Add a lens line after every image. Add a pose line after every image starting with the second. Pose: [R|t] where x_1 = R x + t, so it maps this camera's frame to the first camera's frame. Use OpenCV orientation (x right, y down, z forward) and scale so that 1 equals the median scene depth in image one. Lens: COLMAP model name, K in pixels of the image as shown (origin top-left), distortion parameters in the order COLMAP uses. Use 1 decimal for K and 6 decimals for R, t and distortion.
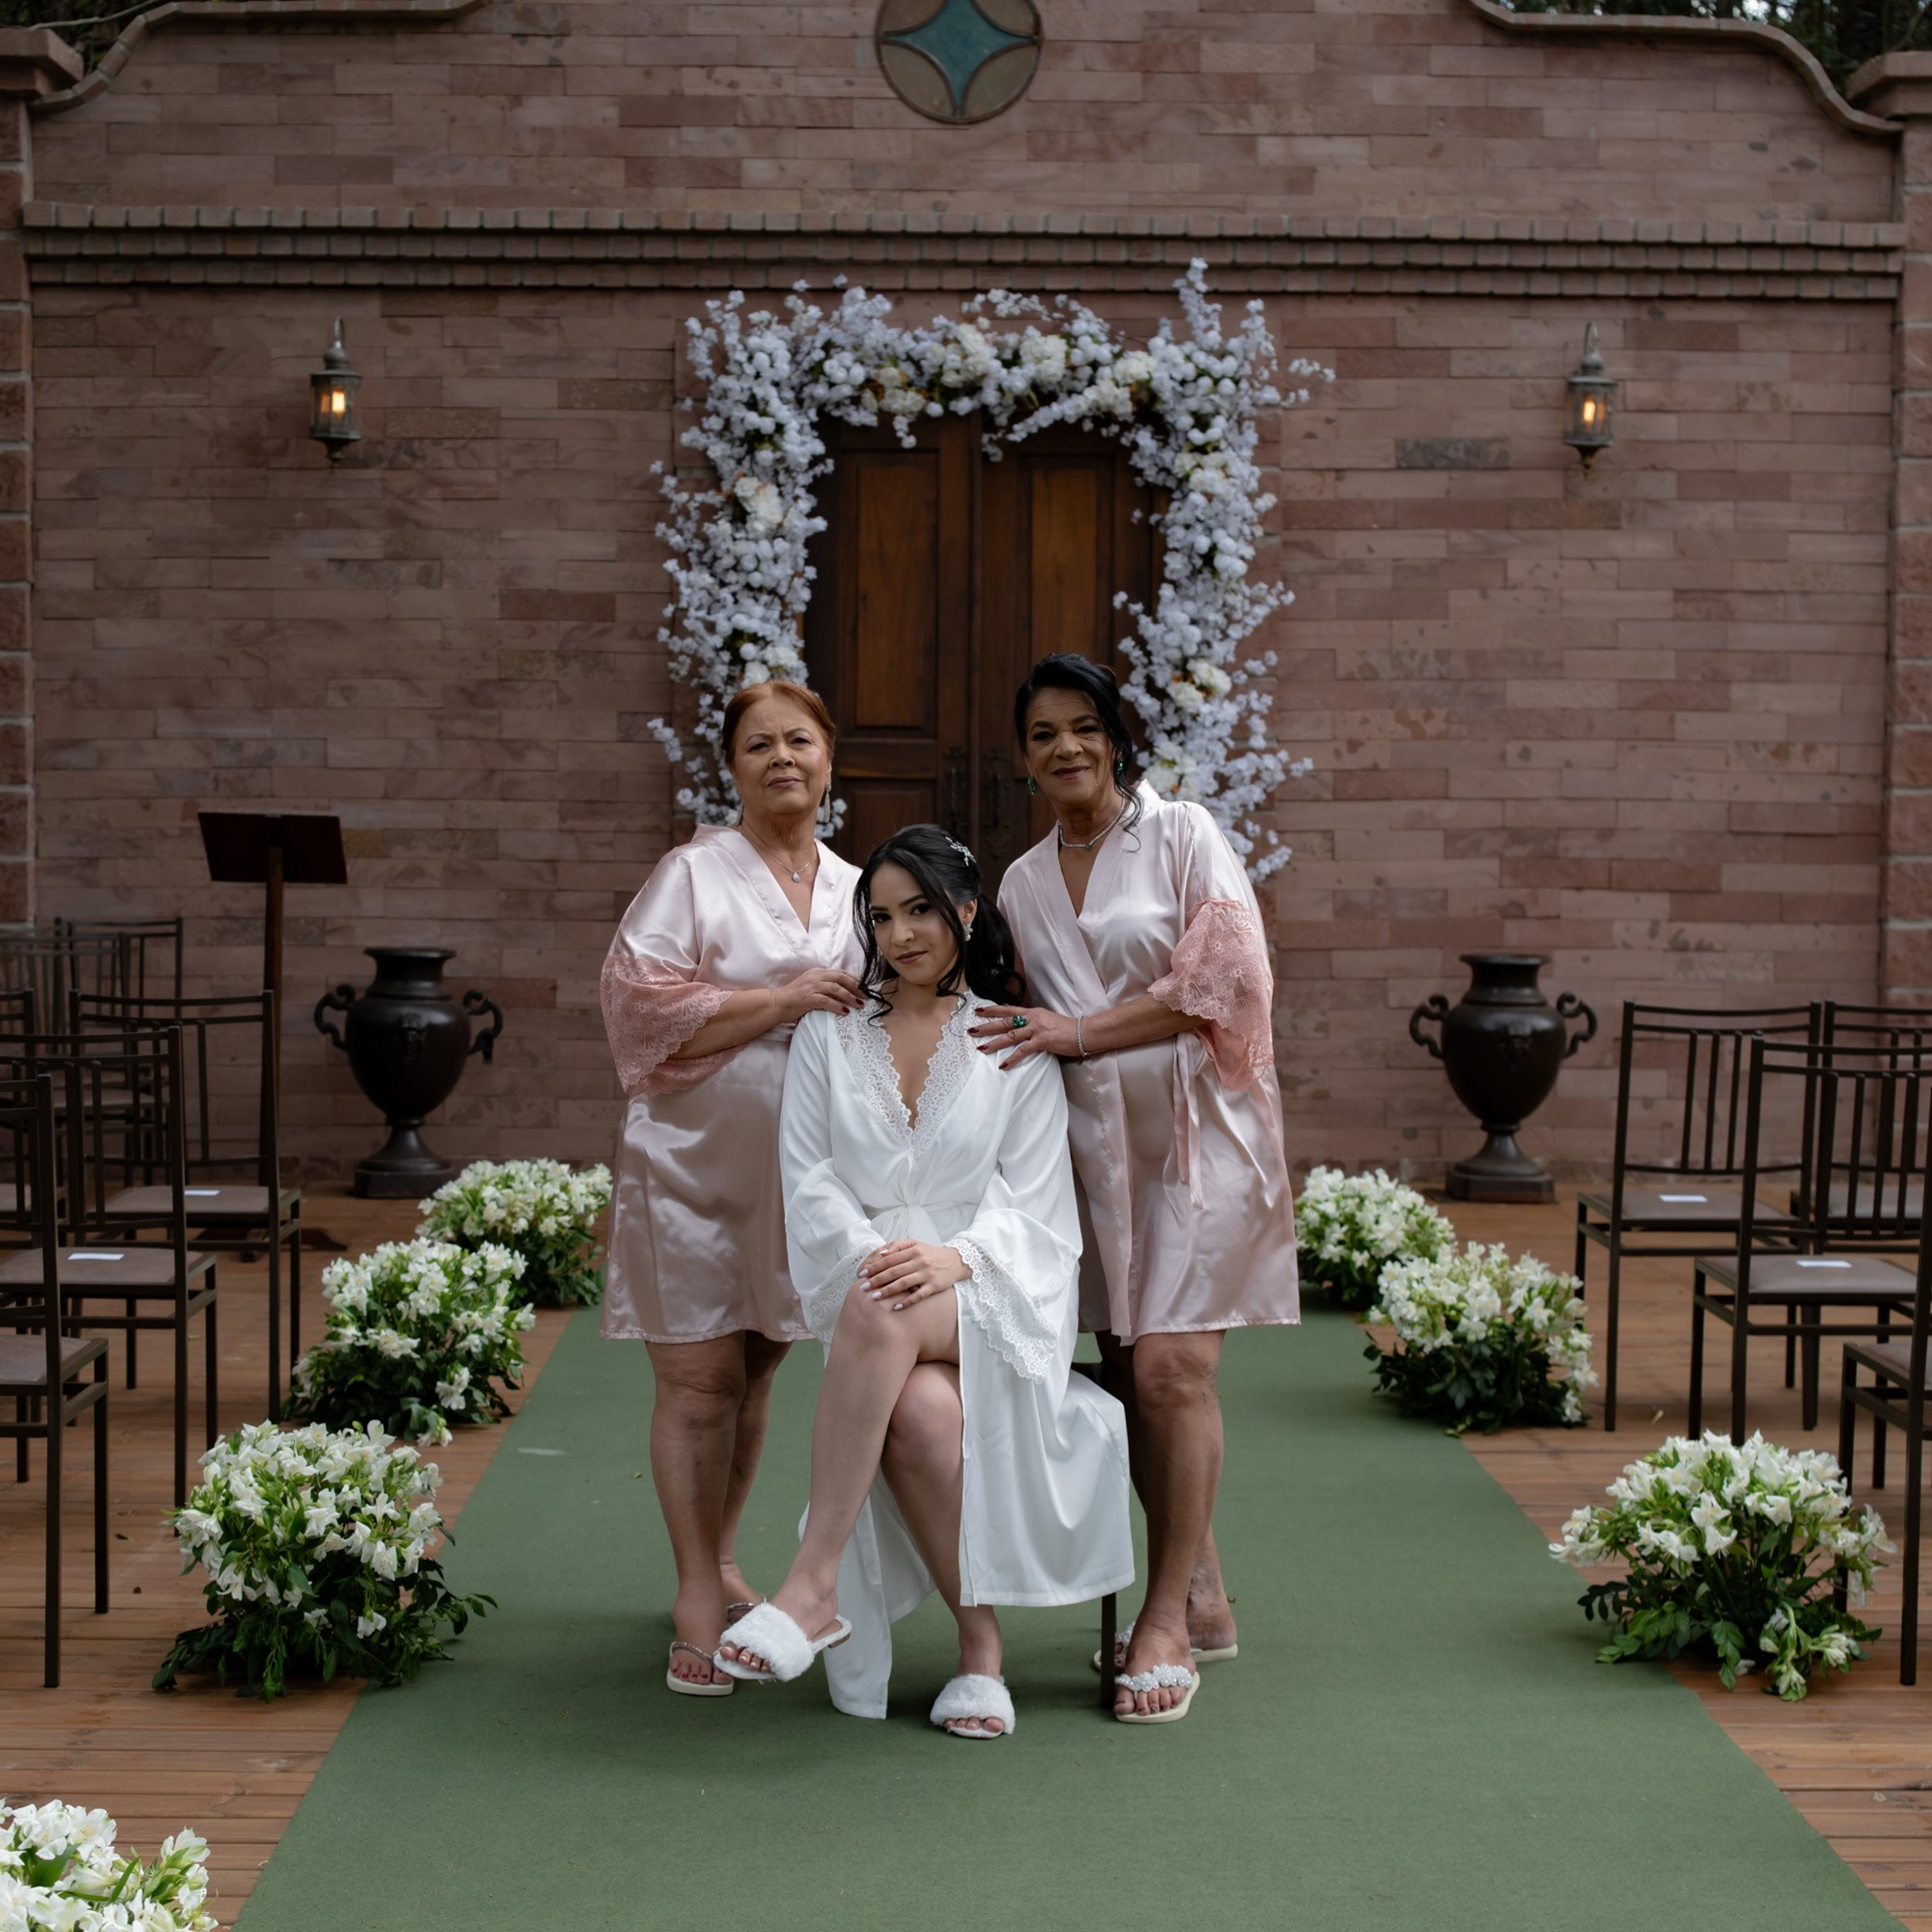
lens RADIAL K [[3330.8, 0, 880.8], [0, 3330.8, 988.2], [0, 0, 1]] dist [-0.043205, 0.000000]
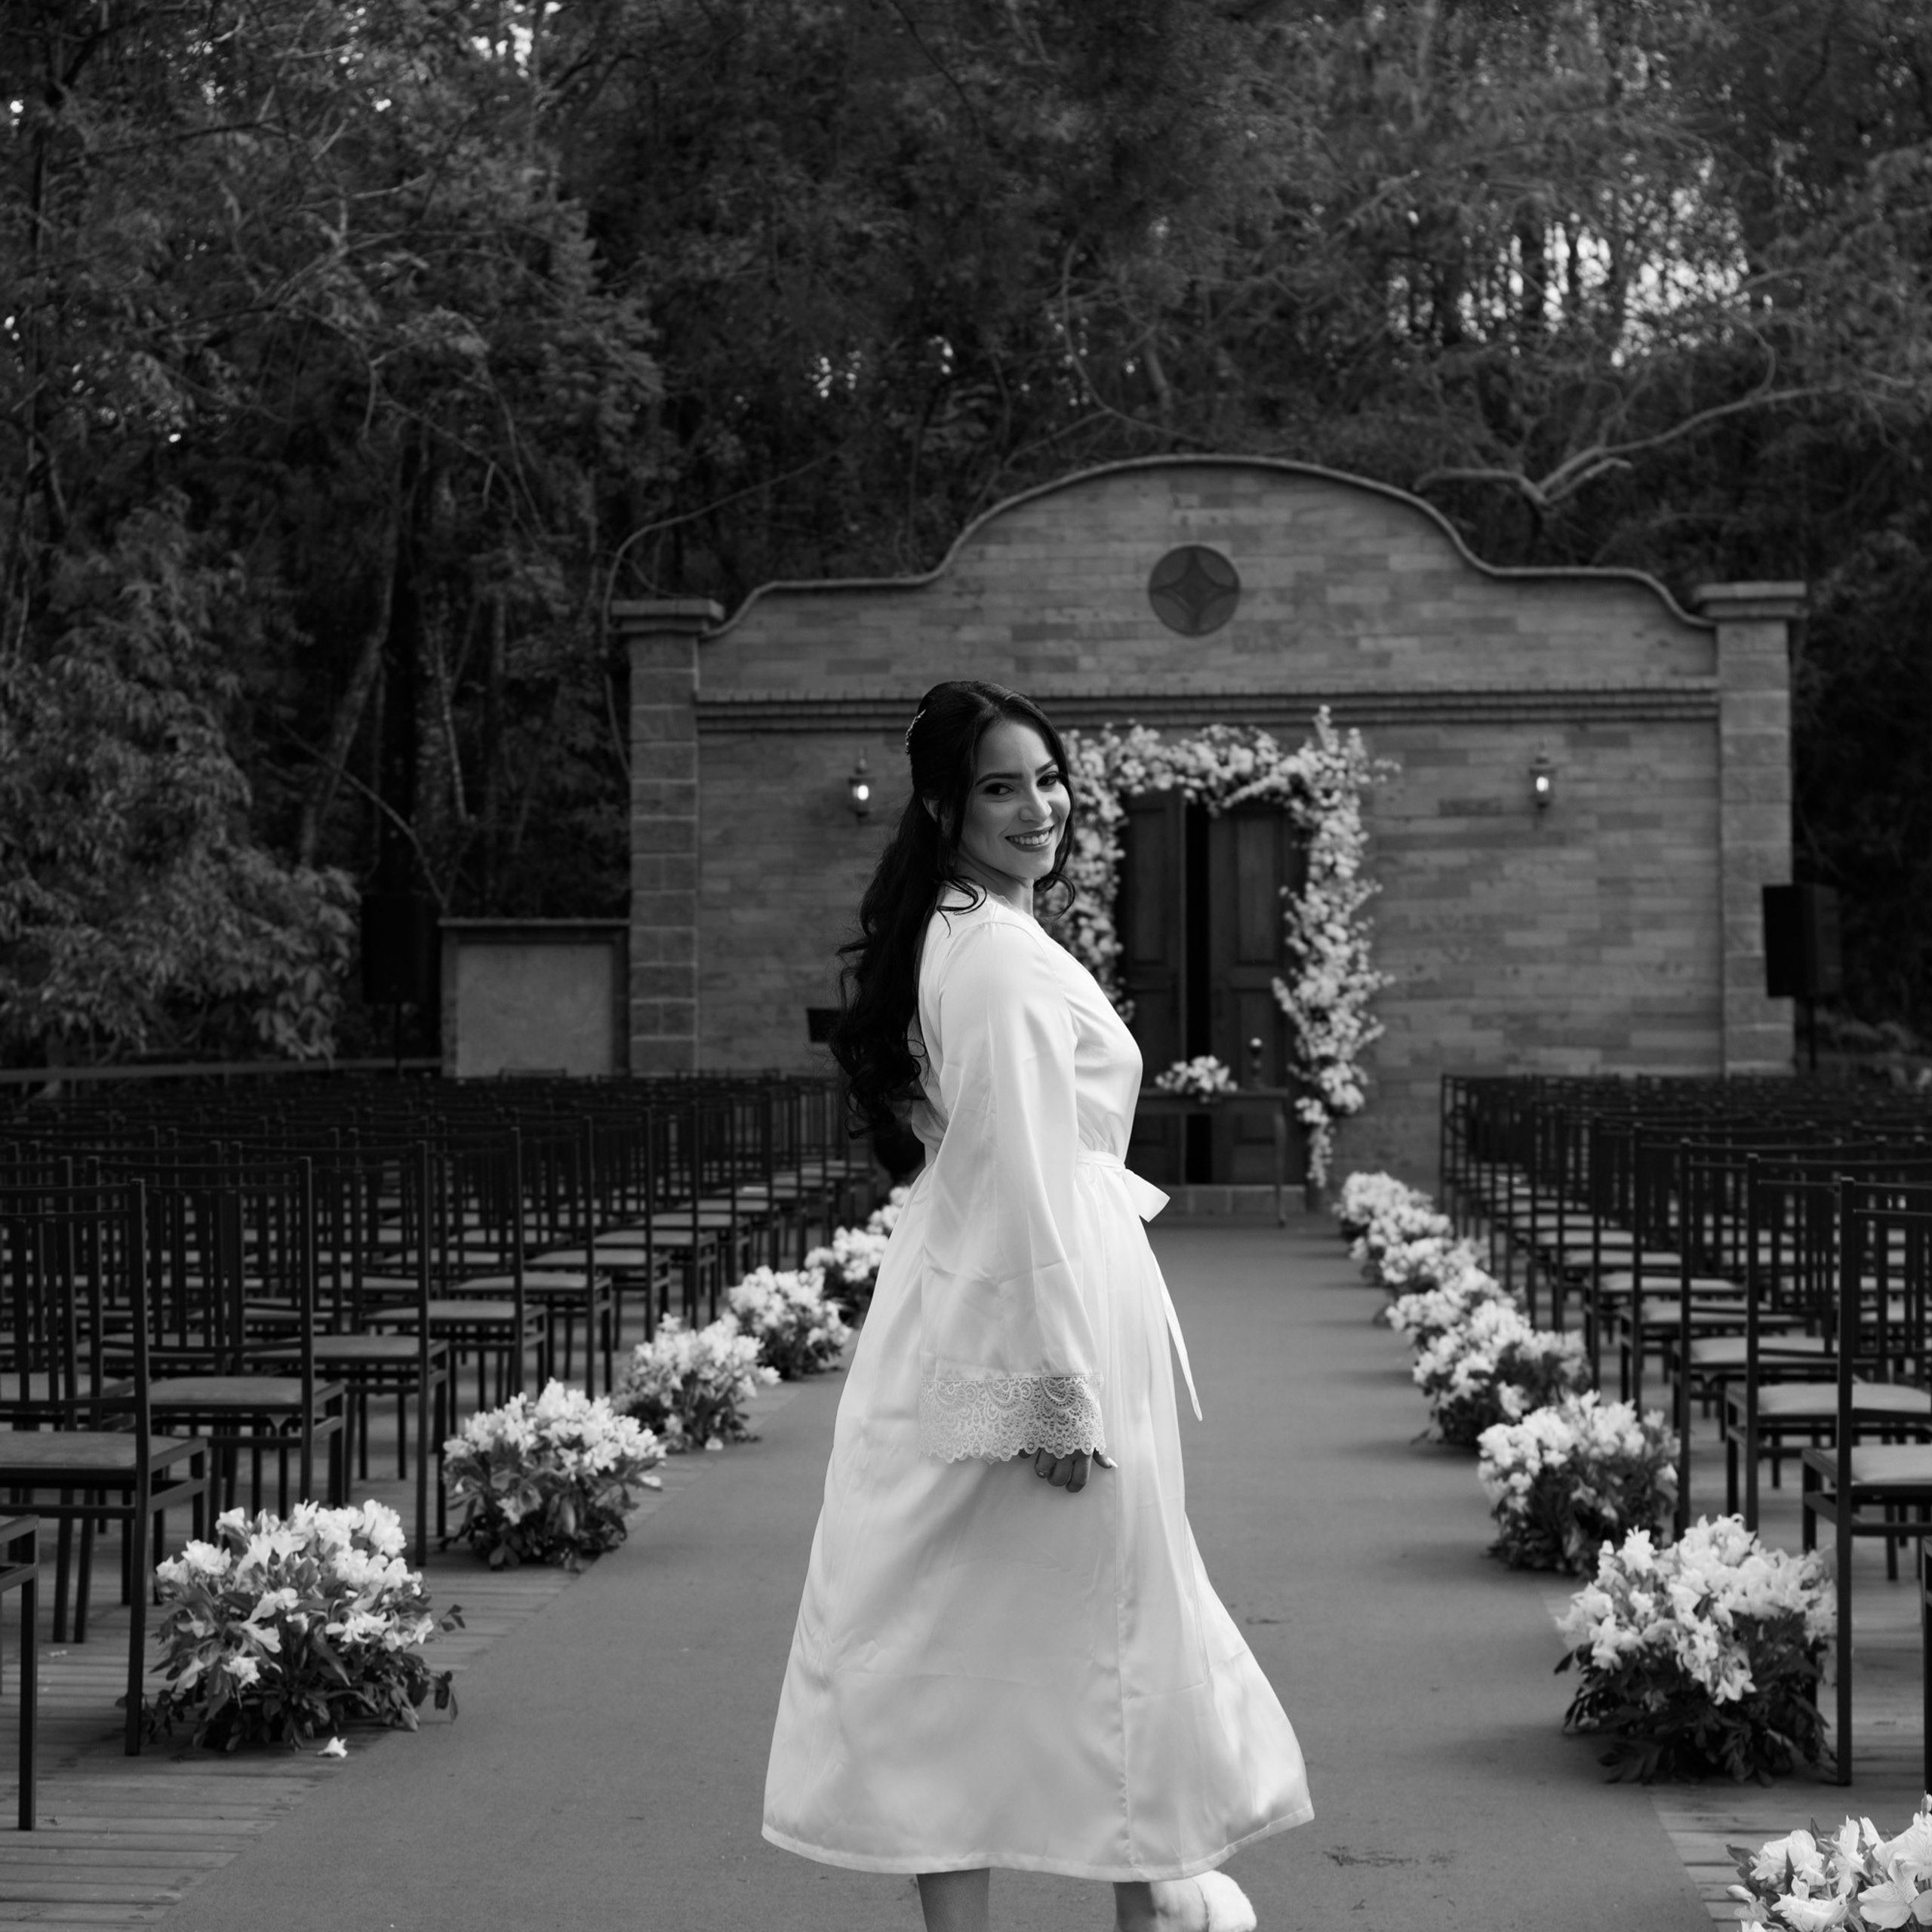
lens RADIAL K [[2996.7, 0, 945.1], [0, 2996.7, 922.7], [0, 0, 1]] dist [-0.041039, 0.000000]
pose [[0.993711, -0.014045, -0.111092, 0.068810], [0.004414, 0.996245, -0.086471, 0.042786], [0.111889, 0.085437, 0.990041, -0.655925]]
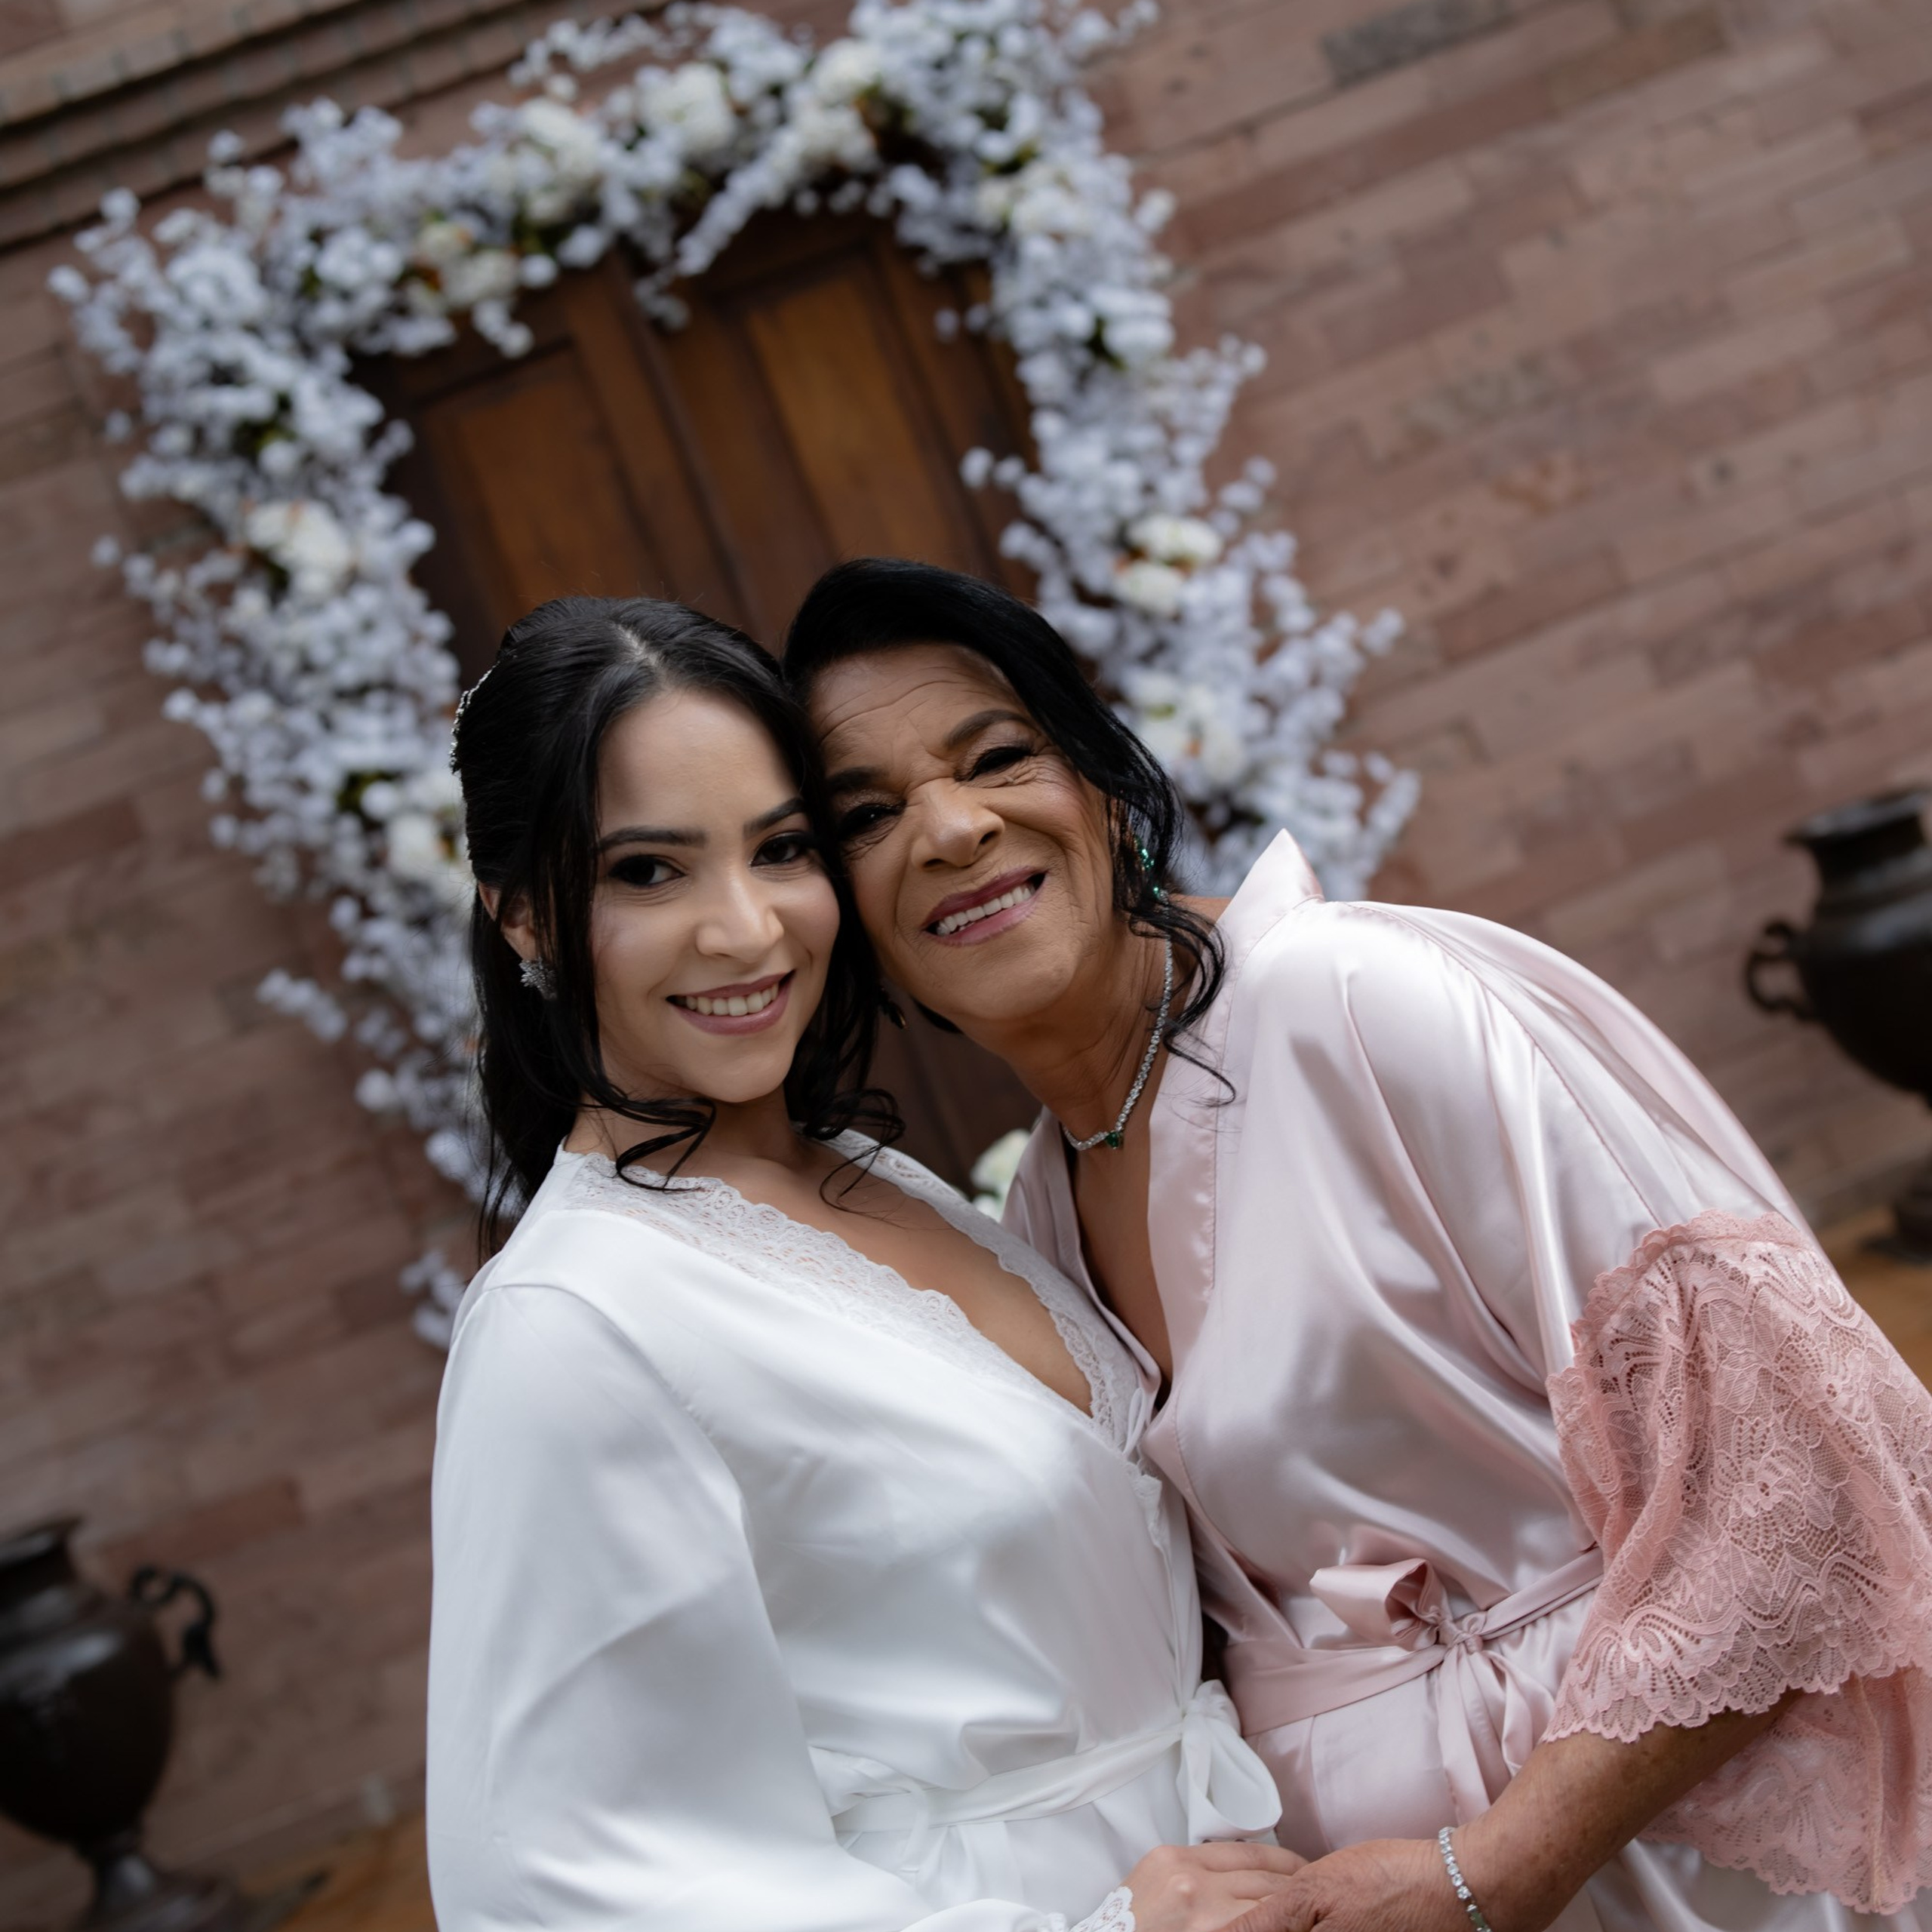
lens RADIAL K [[2996.7, 0, 938.4], [0, 2996.7, 999.8], [0, 0, 1]] dist [-0.041039, 0.000000]
pose [[0.927589, -0.370640, 0.046960, 0.009684], [0.371139, 0.928575, -0.002079, -0.035727], [-0.042836, 0.019357, 0.998895, 0.501756]]
